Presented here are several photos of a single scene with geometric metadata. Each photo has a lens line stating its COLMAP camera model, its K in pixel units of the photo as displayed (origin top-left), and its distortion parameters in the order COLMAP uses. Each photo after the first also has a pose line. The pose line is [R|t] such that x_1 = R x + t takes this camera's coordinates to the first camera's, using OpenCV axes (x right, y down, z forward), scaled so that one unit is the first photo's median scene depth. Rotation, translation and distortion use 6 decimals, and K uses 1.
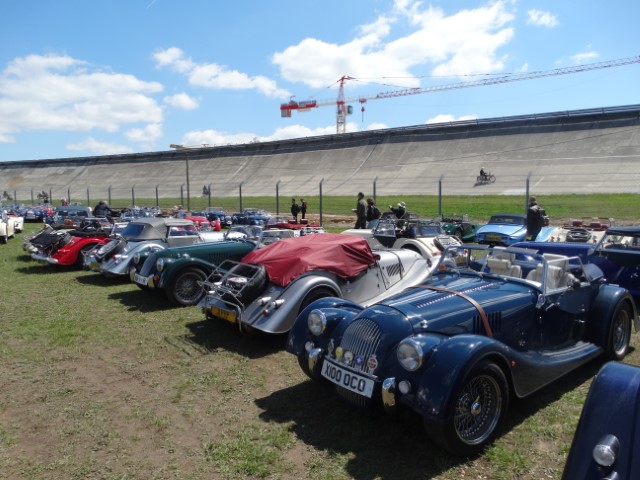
lens RADIAL K [[445.7, 0, 320.0], [0, 445.7, 240.0], [0, 0, 1]] dist [-0.002602, 0.000379]
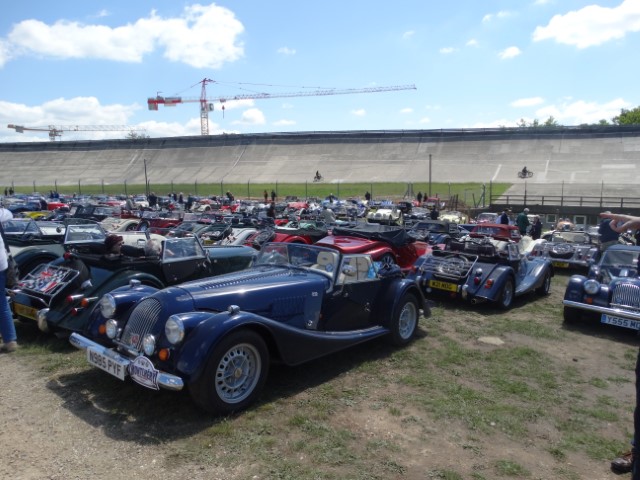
lens RADIAL K [[445.7, 0, 320.0], [0, 445.7, 240.0], [0, 0, 1]] dist [-0.002602, 0.000379]
pose [[0.937613, -0.056534, 0.343054, -0.112661], [0.039881, 0.997667, 0.055410, 0.011024], [-0.345386, -0.038272, 0.937680, -0.292854]]
